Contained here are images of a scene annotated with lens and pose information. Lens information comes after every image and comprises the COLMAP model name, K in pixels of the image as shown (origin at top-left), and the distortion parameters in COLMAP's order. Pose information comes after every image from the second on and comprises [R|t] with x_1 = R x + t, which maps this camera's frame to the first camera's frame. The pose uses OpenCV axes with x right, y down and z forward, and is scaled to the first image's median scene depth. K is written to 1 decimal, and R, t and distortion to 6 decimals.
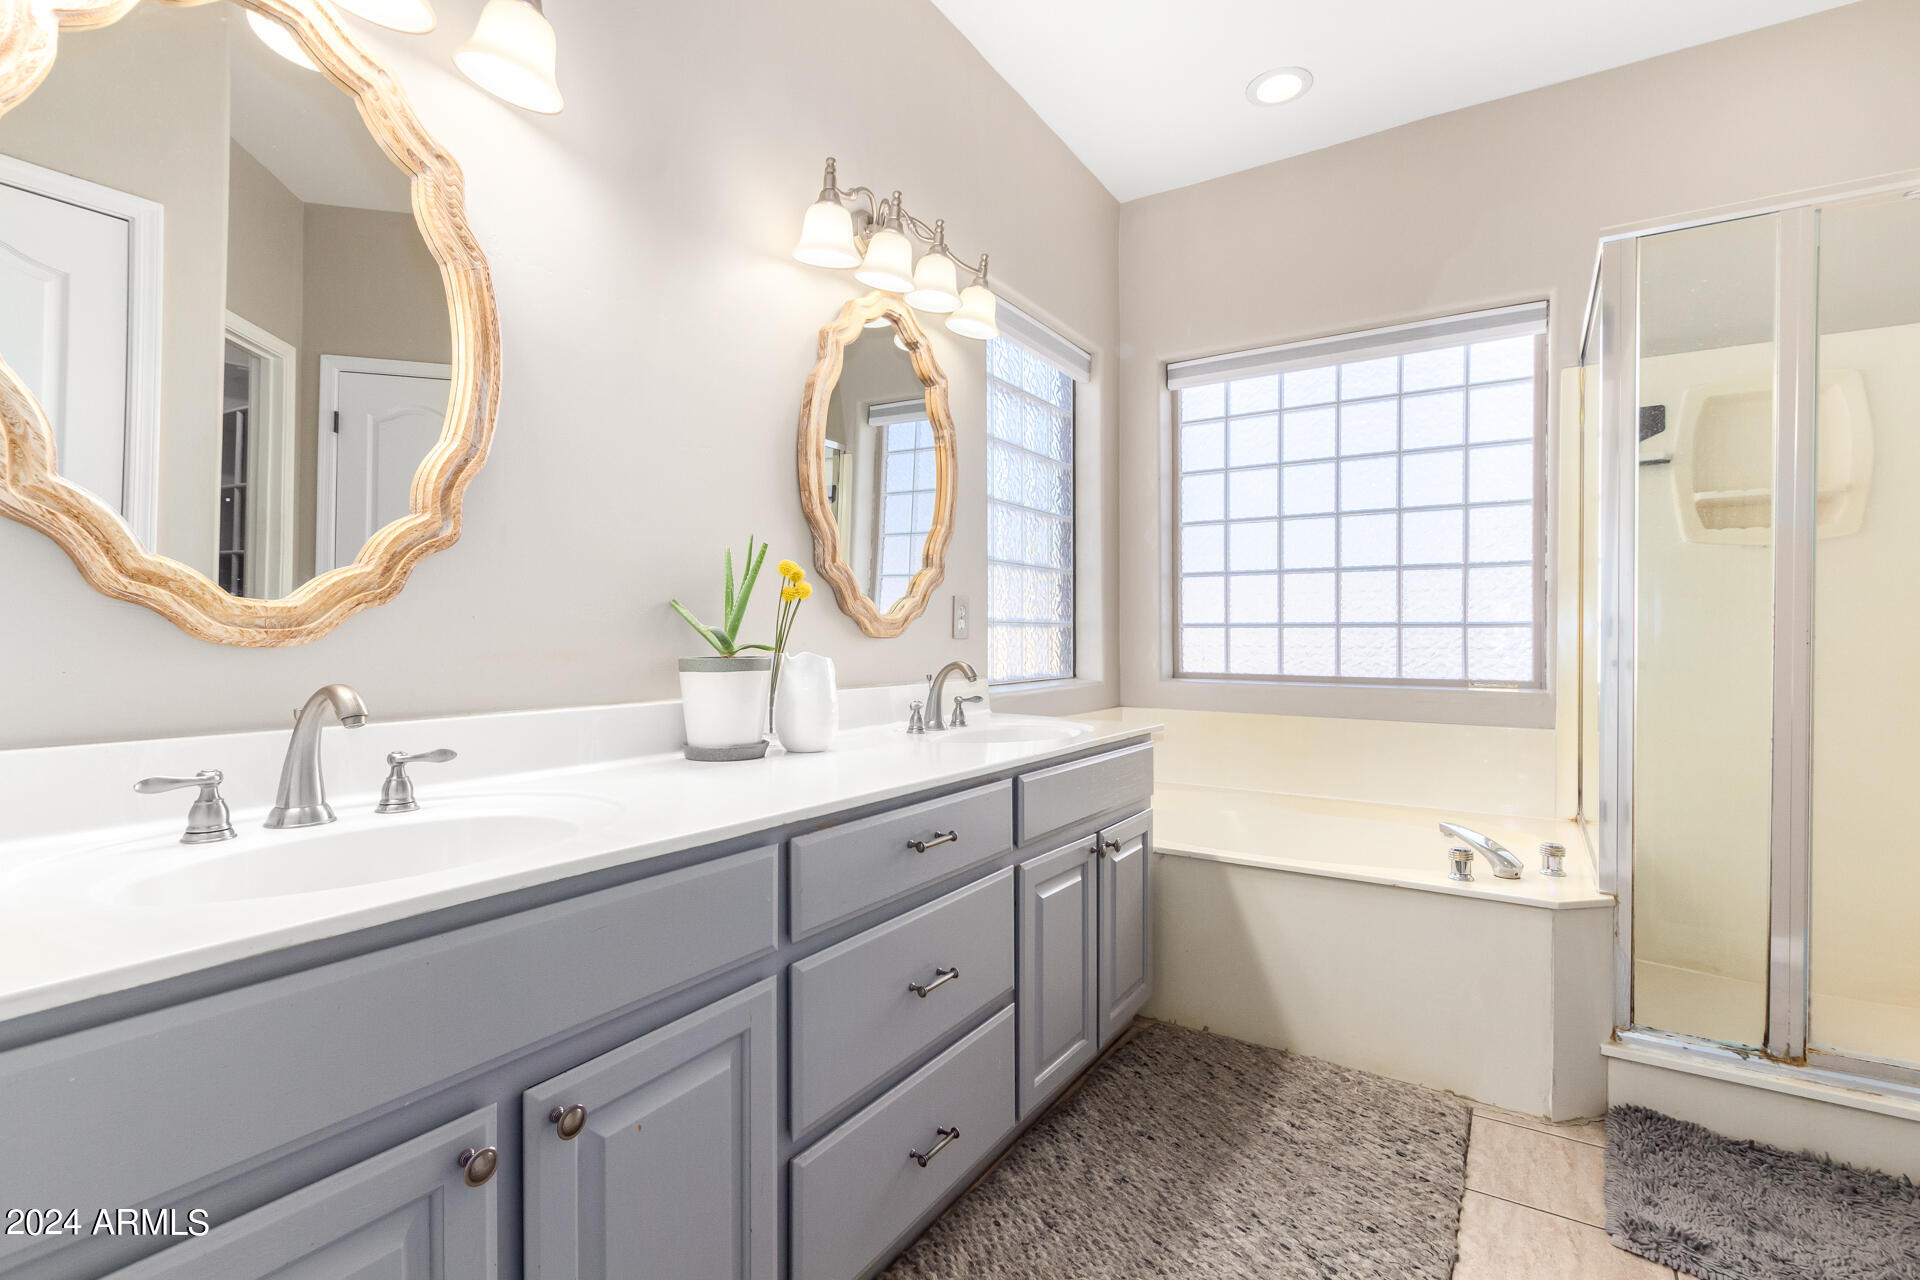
lens RADIAL K [[891.0, 0, 960.4], [0, 891.0, 630.3], [0, 0, 1]] dist [0.001224, -0.000314]
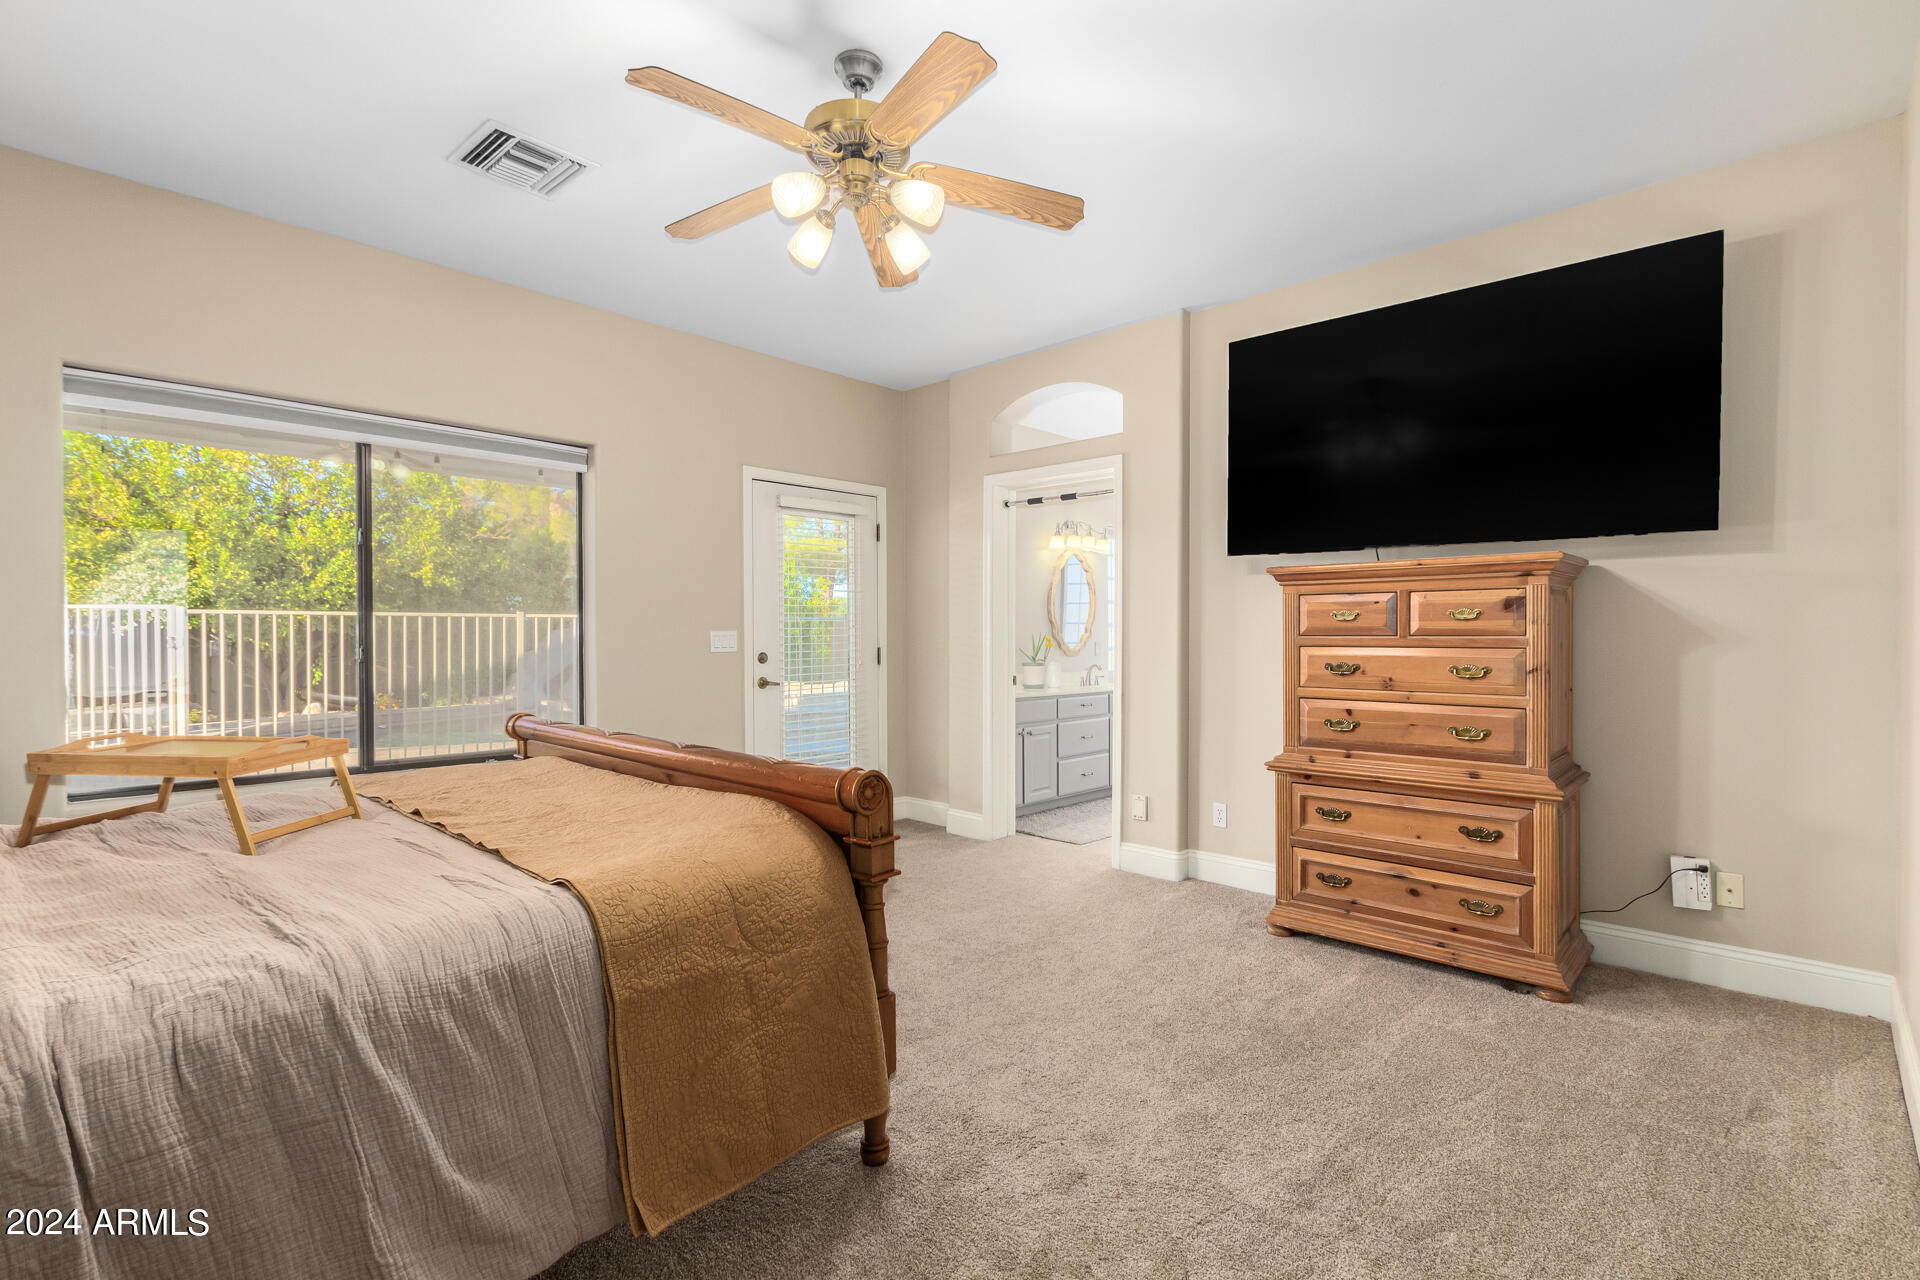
lens RADIAL K [[891.0, 0, 962.1], [0, 891.0, 643.6], [0, 0, 1]] dist [0.001224, -0.000314]
pose [[0.983983, -0.003631, -0.178225, 0.095811], [0.004414, 0.999982, 0.003999, -0.053082], [0.178207, -0.004722, 0.983982, -2.224358]]
